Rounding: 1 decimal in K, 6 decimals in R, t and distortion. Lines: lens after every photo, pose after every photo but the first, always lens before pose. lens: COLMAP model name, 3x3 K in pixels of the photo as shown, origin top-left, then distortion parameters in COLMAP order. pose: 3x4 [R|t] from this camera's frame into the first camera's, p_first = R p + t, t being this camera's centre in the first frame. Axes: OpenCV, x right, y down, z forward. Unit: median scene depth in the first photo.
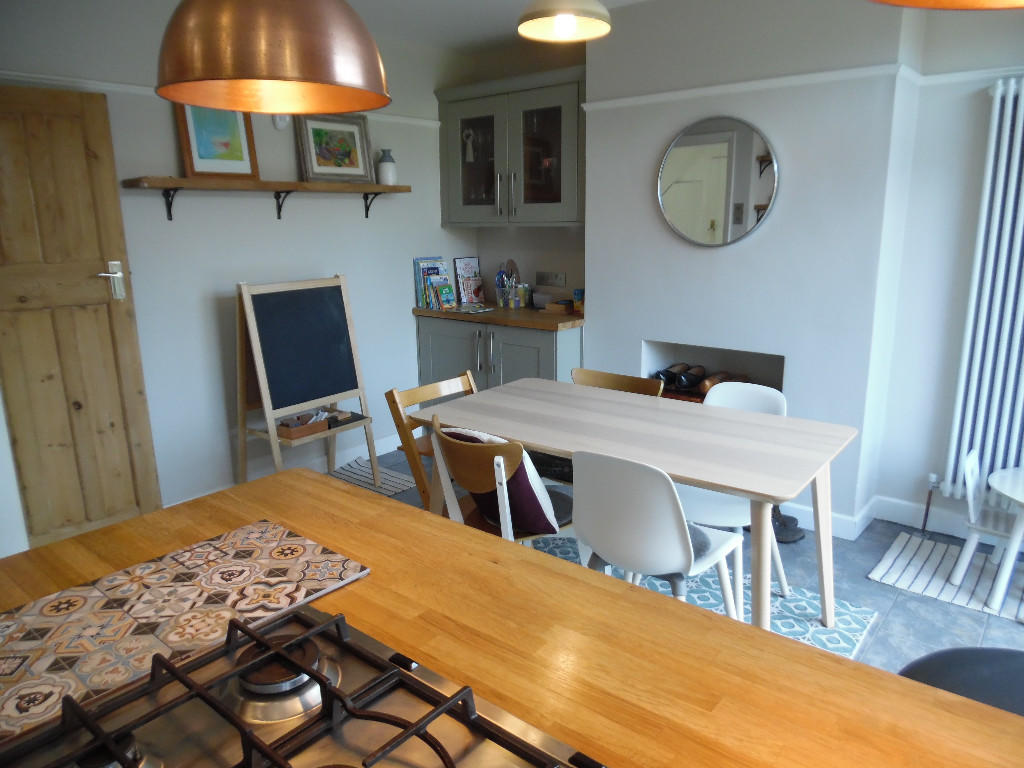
lens RADIAL K [[715.4, 0, 515.9], [0, 715.4, 379.5], [0, 0, 1]] dist [-0.001620, -0.004694]
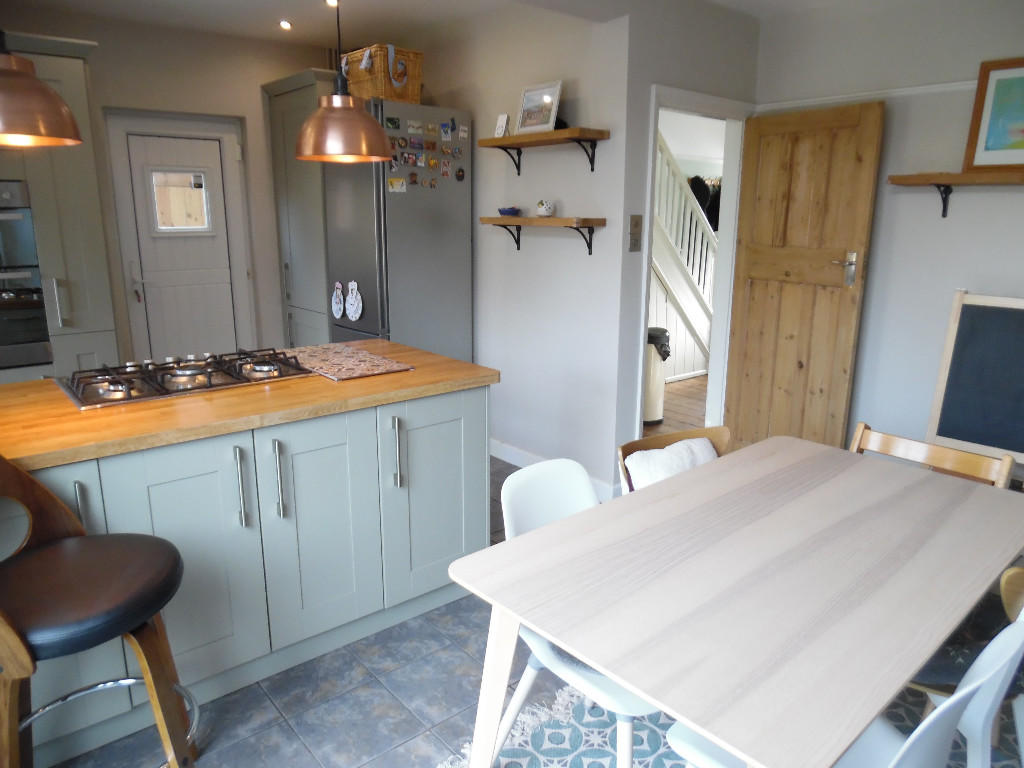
lens RADIAL K [[723.5, 0, 512.3], [0, 723.5, 379.5], [0, 0, 1]] dist [-0.009096, -0.008128]
pose [[-0.175351, 0.235566, -0.955908, 0.537732], [-0.226183, 0.935342, 0.271988, -0.133717], [0.958172, 0.263904, -0.110733, 0.538608]]
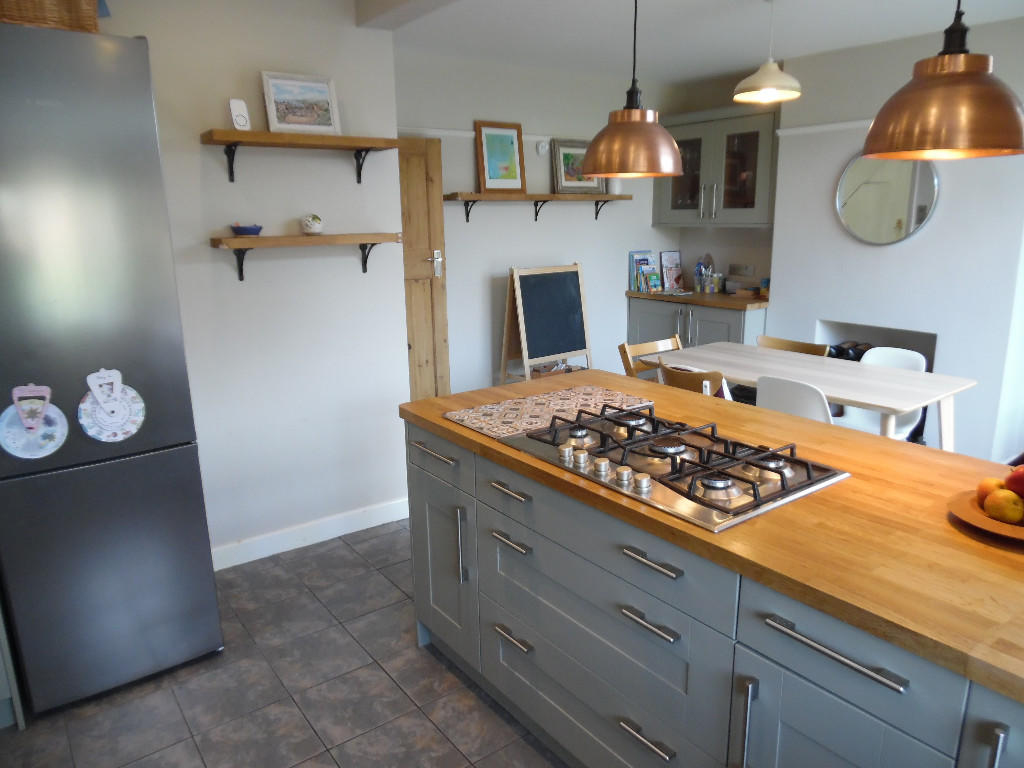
lens RADIAL K [[715.4, 0, 515.9], [0, 715.4, 379.5], [0, 0, 1]] dist [-0.001620, -0.004694]
pose [[0.970544, 0.054187, -0.234752, -0.033242], [-0.052563, 0.998531, 0.013177, 0.059295], [0.235121, -0.000450, 0.971966, -0.325125]]
